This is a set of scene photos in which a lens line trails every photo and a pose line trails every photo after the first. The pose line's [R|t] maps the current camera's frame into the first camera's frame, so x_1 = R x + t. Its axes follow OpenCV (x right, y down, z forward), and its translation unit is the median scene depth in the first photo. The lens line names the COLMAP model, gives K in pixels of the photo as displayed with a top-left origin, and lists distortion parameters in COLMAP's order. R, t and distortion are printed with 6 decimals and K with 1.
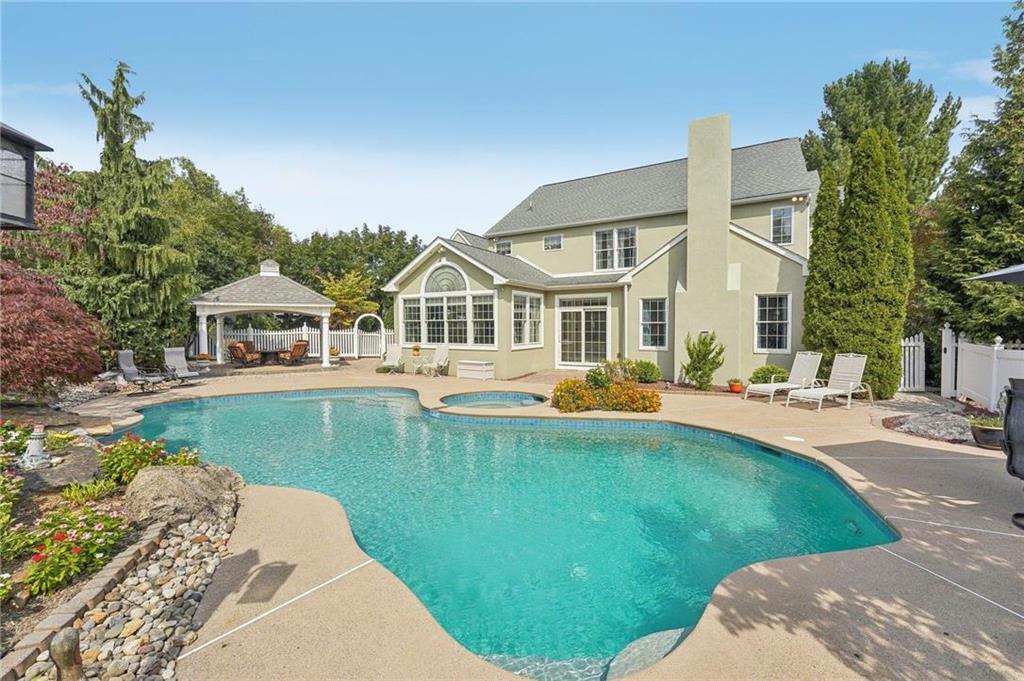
lens RADIAL K [[417.5, 0, 512.0], [0, 417.5, 340.5], [0, 0, 1]] dist [0.000812, -0.000347]
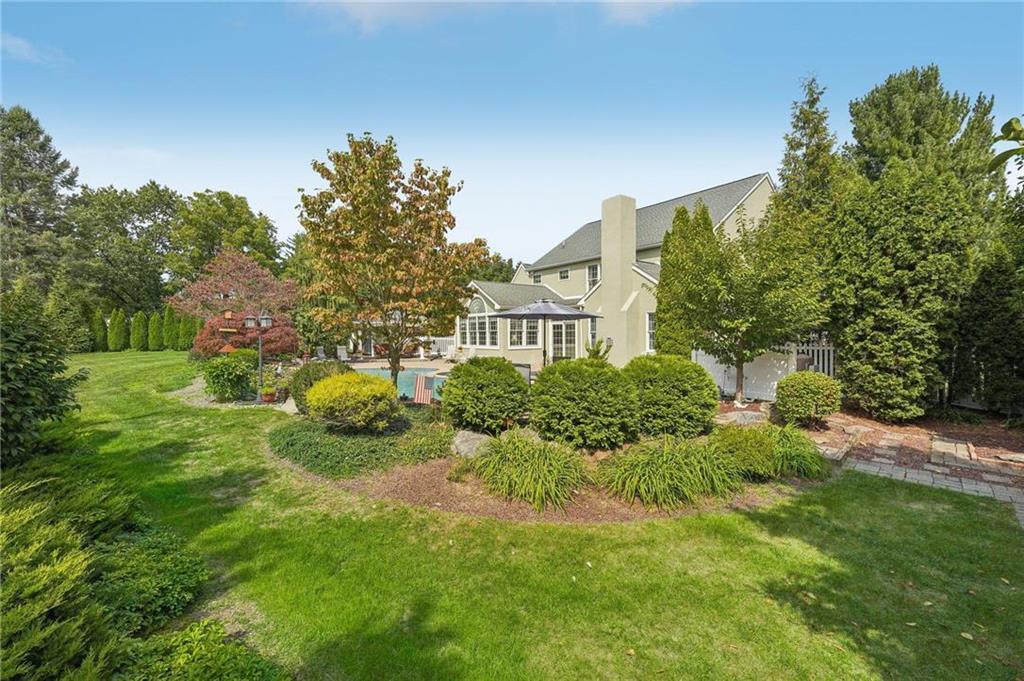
lens RADIAL K [[417.5, 0, 512.0], [0, 417.5, 340.5], [0, 0, 1]] dist [0.000812, -0.000347]
pose [[0.920122, 0.001488, -0.391628, 0.528514], [-0.009309, 0.999793, -0.018073, 0.014240], [0.391520, 0.020275, 0.919946, -0.377512]]
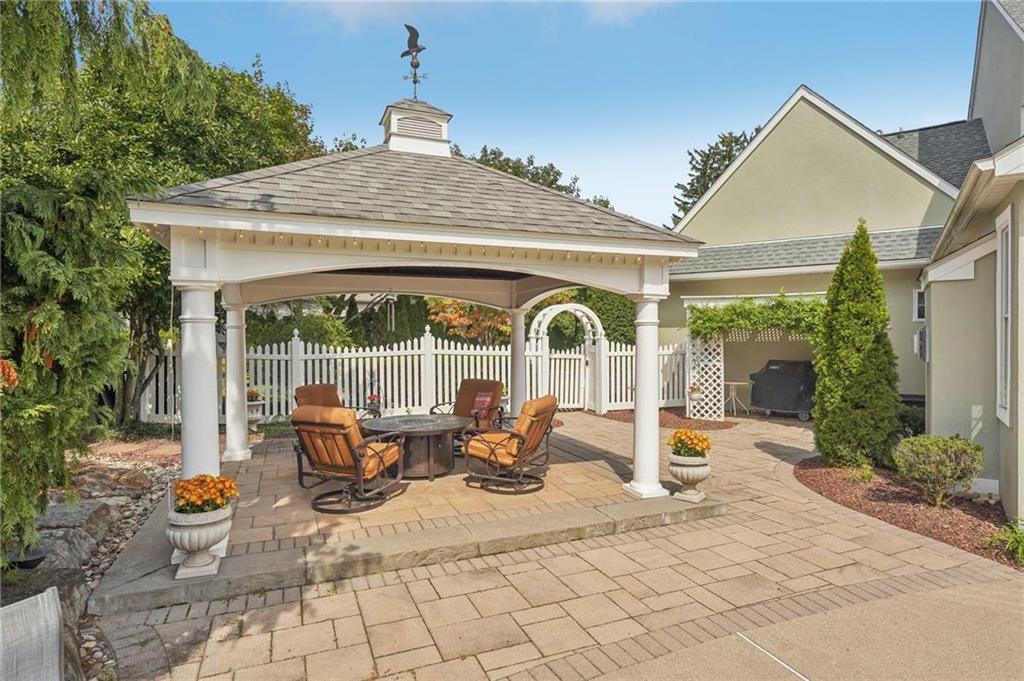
lens RADIAL K [[550.6, 0, 511.0], [0, 550.6, 340.8], [0, 0, 1]] dist [-0.002026, -0.000294]
pose [[0.997257, 0.000076, -0.074018, -0.510141], [-0.001673, 0.999767, -0.021516, -0.024647], [0.073999, 0.021581, 0.997025, 0.667924]]
